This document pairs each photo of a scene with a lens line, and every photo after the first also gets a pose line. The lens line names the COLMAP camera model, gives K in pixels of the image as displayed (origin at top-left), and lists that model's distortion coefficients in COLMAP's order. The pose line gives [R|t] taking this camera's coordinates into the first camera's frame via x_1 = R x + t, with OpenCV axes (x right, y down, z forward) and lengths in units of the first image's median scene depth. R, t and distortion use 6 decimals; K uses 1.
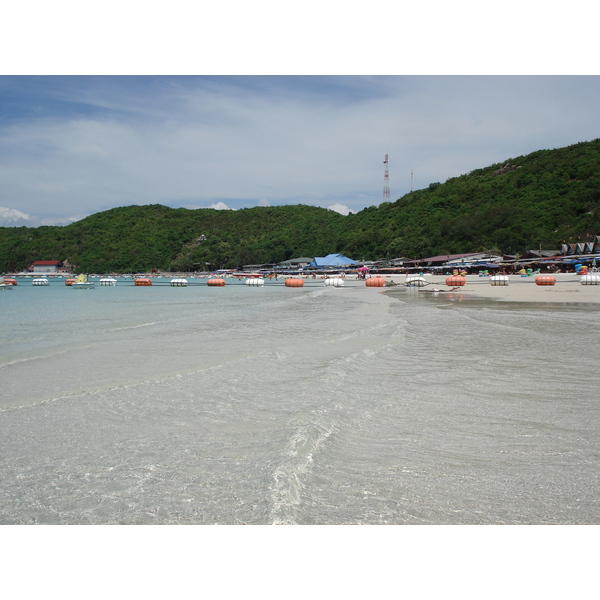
lens RADIAL K [[685.4, 0, 300.0], [0, 685.4, 300.0], [0, 0, 1]] dist [-0.049391, -0.198219]
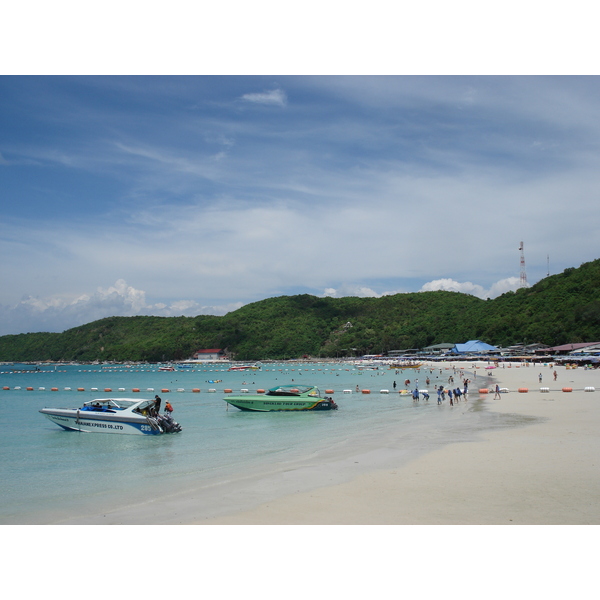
lens RADIAL K [[685.4, 0, 300.0], [0, 685.4, 300.0], [0, 0, 1]] dist [-0.049391, -0.198219]
pose [[0.979203, -0.032615, -0.200242, -0.000593], [0.008950, 0.992977, -0.117970, -0.004771], [0.202684, 0.113725, 0.972618, -0.086001]]
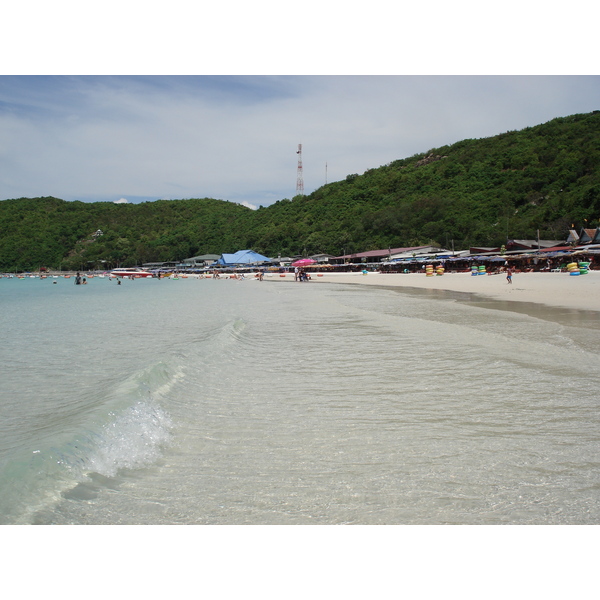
lens RADIAL K [[685.4, 0, 300.0], [0, 685.4, 300.0], [0, 0, 1]] dist [-0.049391, -0.198219]
pose [[0.991134, -0.005818, 0.132741, 0.002511], [0.005633, 0.999983, 0.001768, -0.003056], [-0.132749, -0.001004, 0.991149, 0.089963]]
